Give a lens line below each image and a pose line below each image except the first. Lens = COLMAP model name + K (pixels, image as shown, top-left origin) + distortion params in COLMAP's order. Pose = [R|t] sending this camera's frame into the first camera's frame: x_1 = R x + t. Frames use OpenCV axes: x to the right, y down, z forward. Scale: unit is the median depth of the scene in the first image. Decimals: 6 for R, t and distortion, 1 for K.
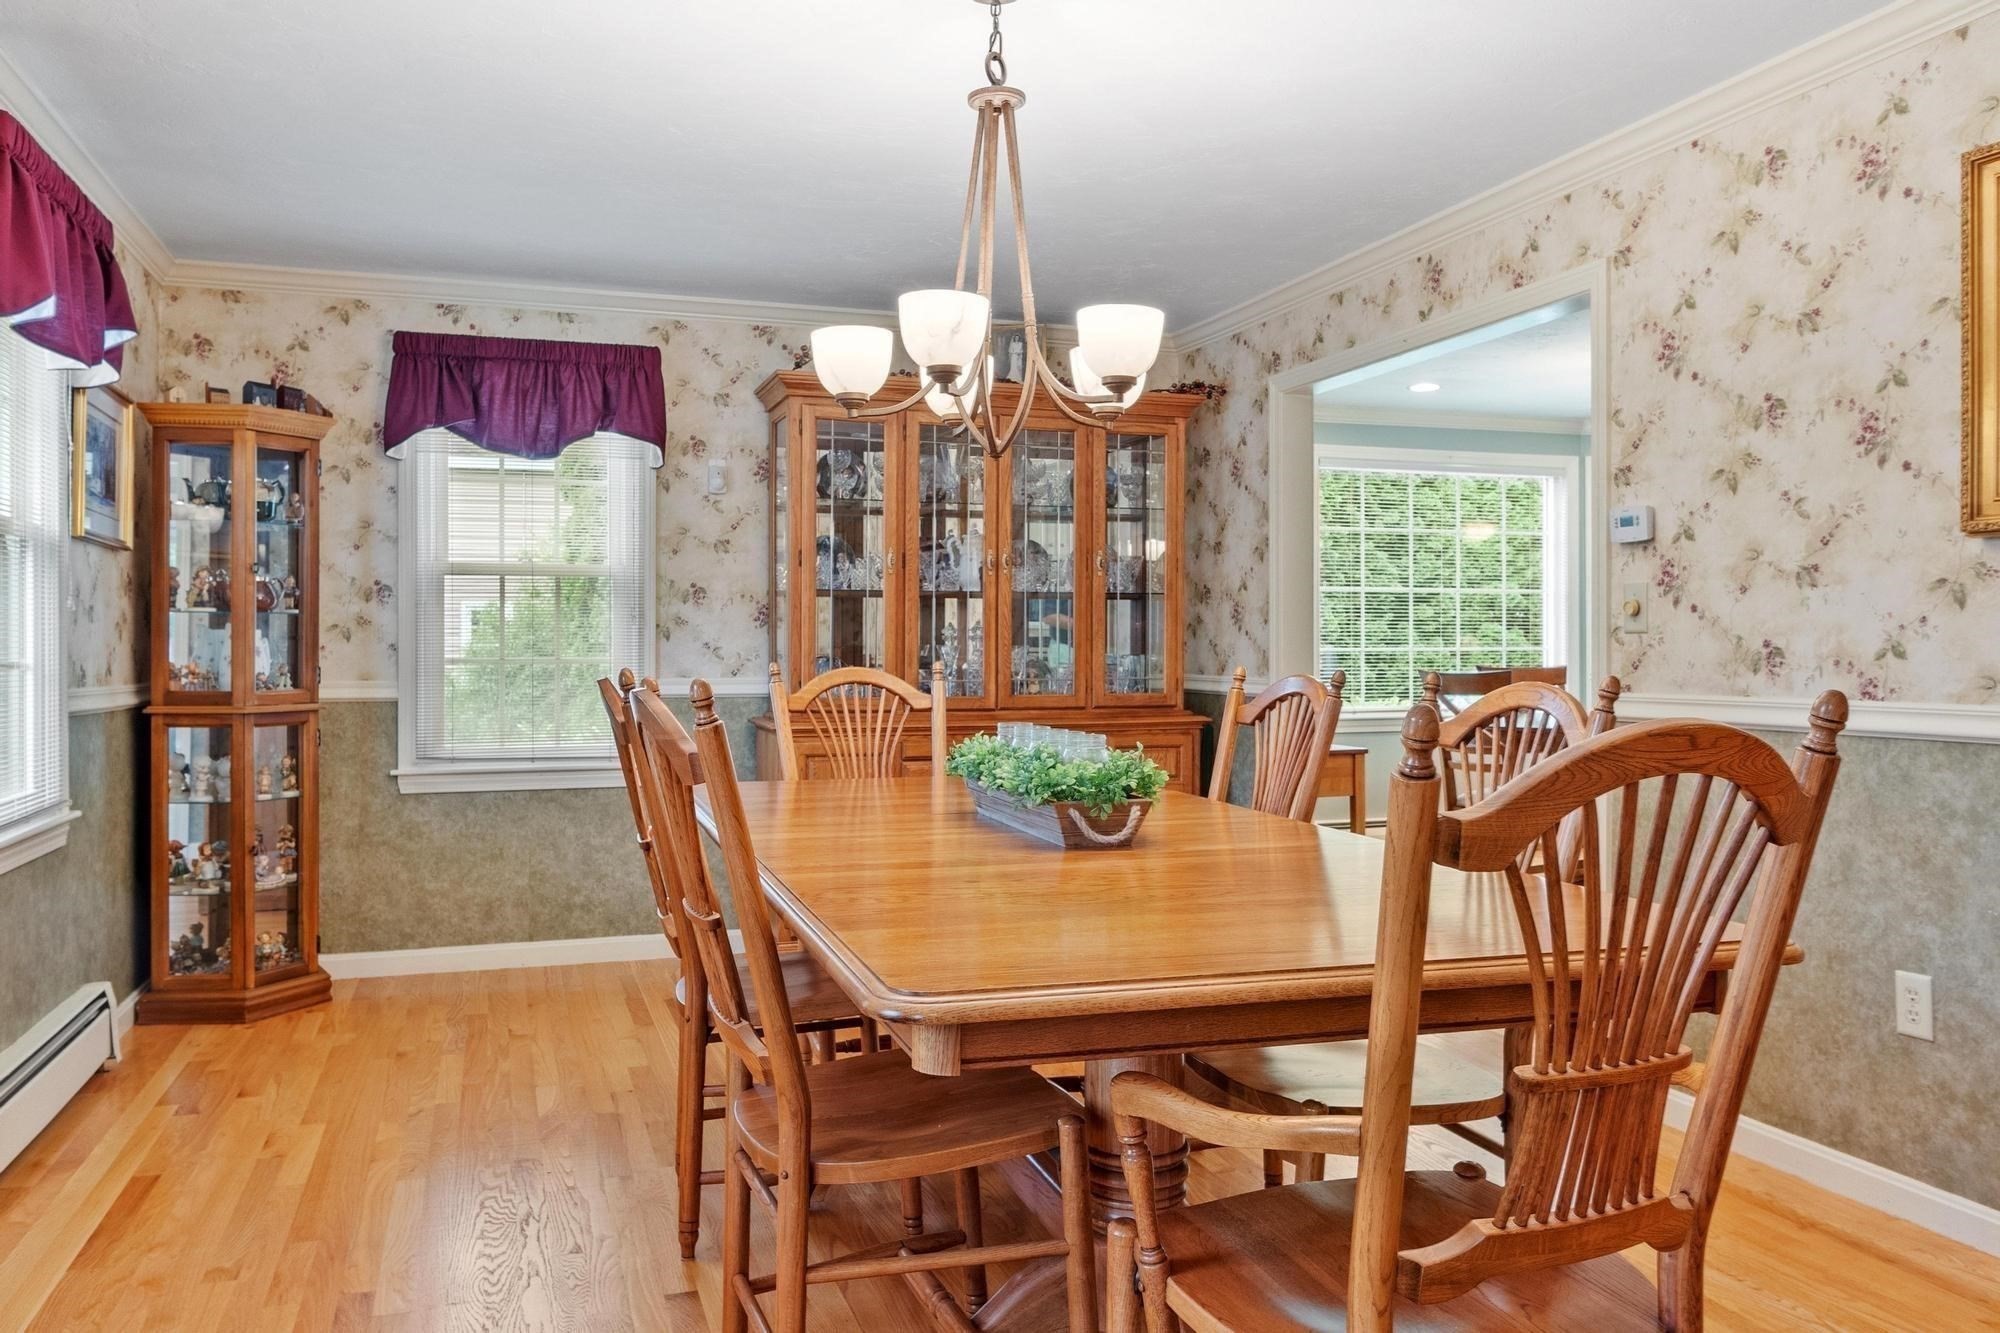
lens RADIAL K [[1404.5, 0, 1011.2], [0, 1404.5, 649.1], [0, 0, 1]] dist [0.008627, -0.007140]
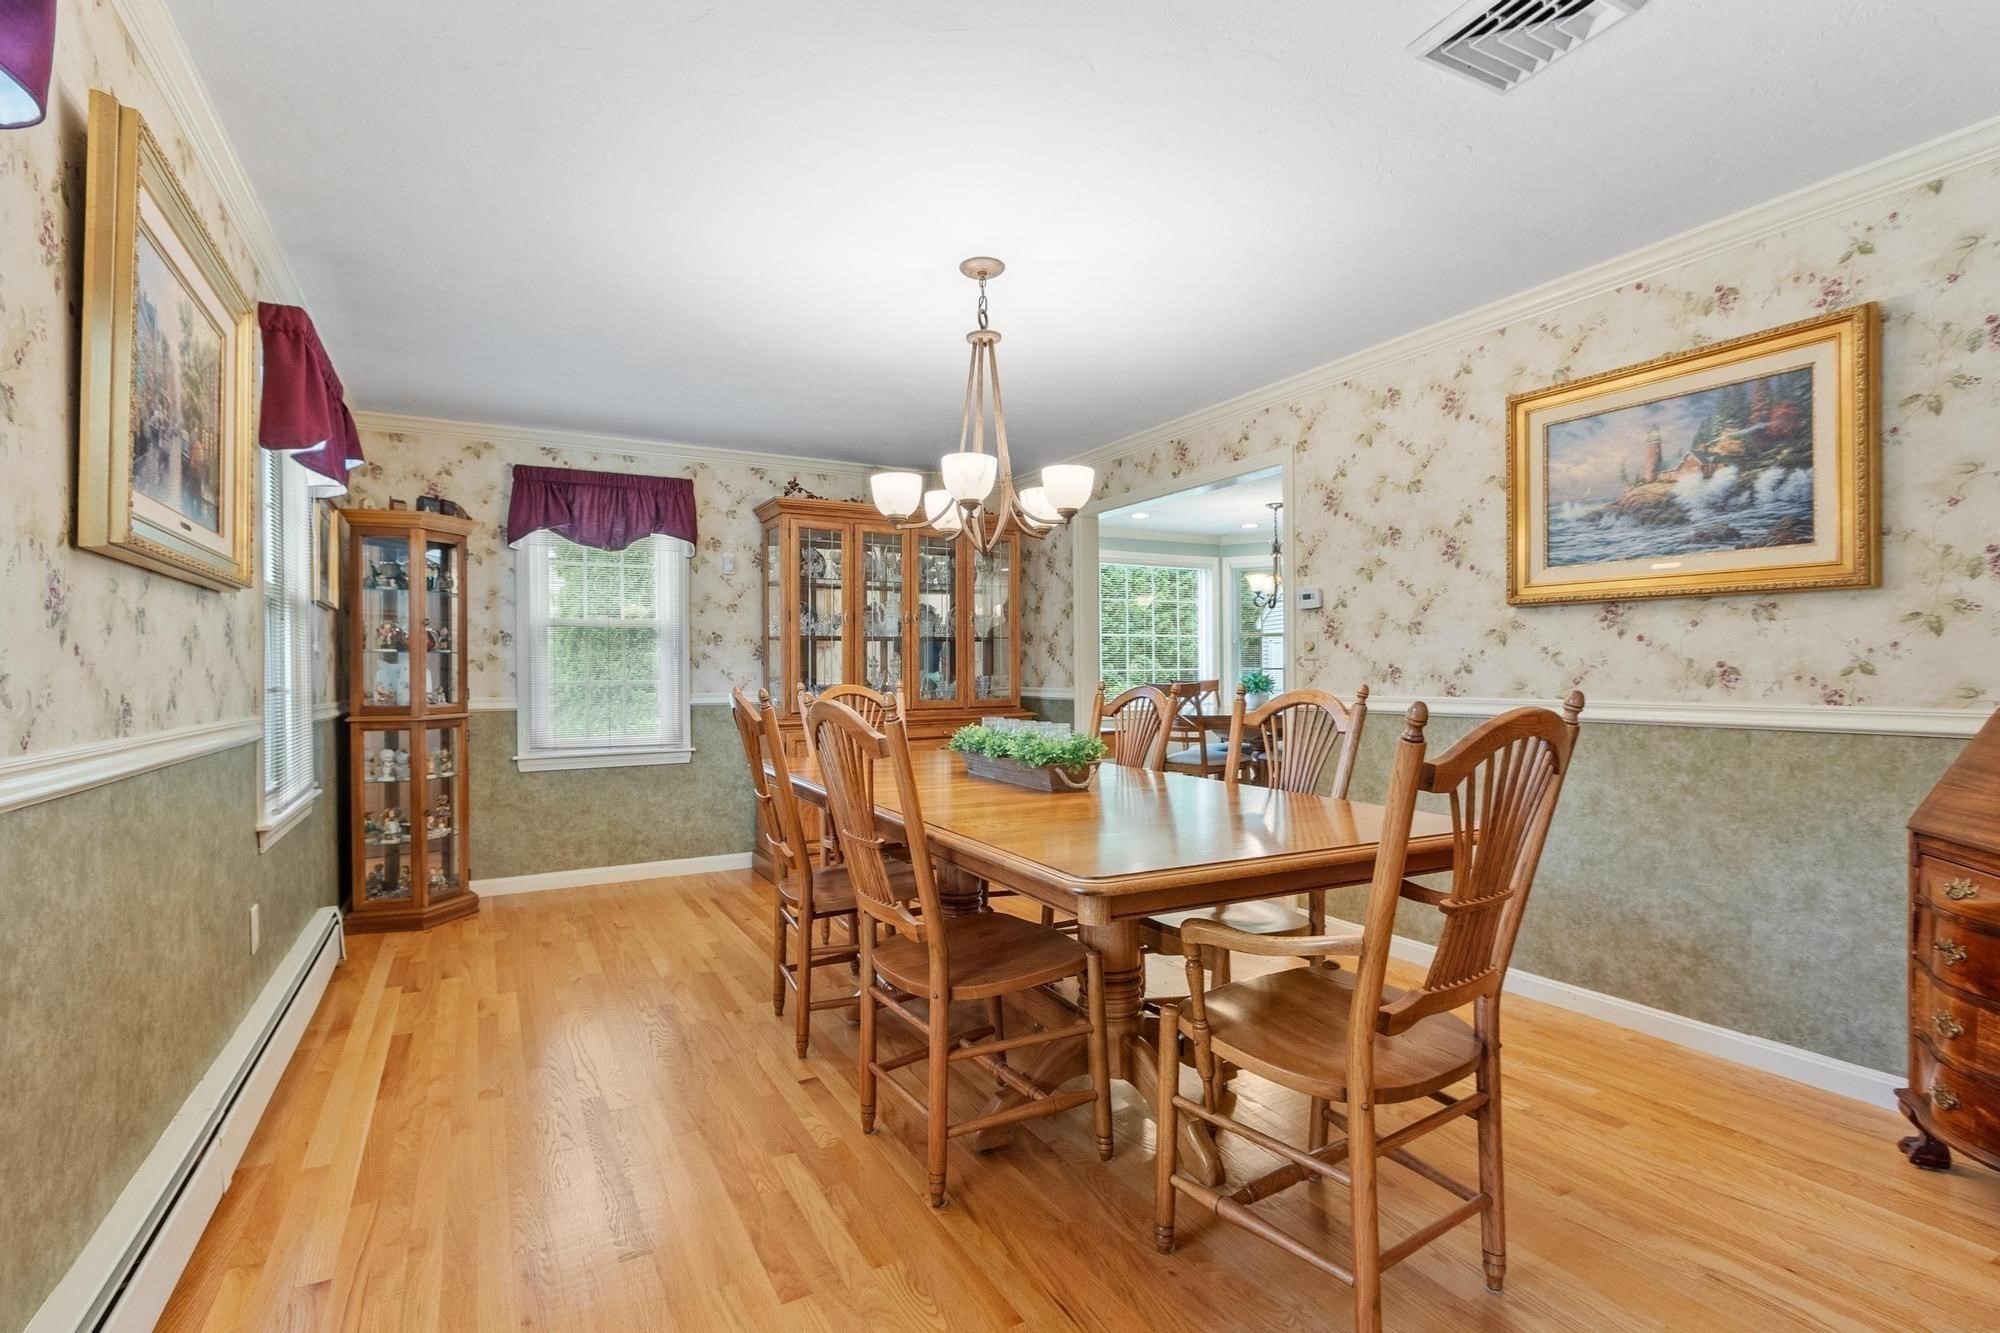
lens RADIAL K [[868.1, 0, 991.1], [0, 868.1, 675.3], [0, 0, 1]] dist [-0.000685, -0.000036]
pose [[0.985313, -0.009382, 0.170502, -0.107263], [0.008669, 0.999950, 0.004929, -0.001116], [-0.170540, -0.003379, 0.985345, -0.000385]]
